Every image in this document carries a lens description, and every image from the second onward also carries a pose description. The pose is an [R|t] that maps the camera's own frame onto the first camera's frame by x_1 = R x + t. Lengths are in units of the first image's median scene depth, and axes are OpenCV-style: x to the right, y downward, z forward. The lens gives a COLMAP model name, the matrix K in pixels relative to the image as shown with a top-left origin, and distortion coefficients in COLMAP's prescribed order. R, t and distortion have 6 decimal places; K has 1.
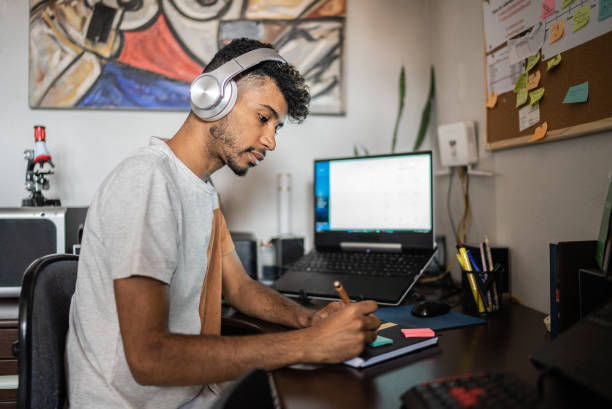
lens RADIAL K [[605.6, 0, 306.0], [0, 605.6, 204.5], [0, 0, 1]] dist [-0.062404, 0.133954]
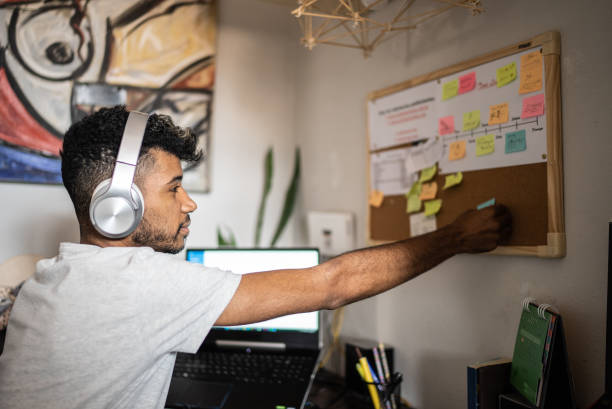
lens RADIAL K [[605.6, 0, 306.0], [0, 605.6, 204.5], [0, 0, 1]] dist [-0.062404, 0.133954]
pose [[0.940061, 0.035344, 0.339170, -0.140064], [-0.017127, 0.998253, -0.056556, -0.098872], [-0.340576, 0.047357, 0.939023, 0.081569]]
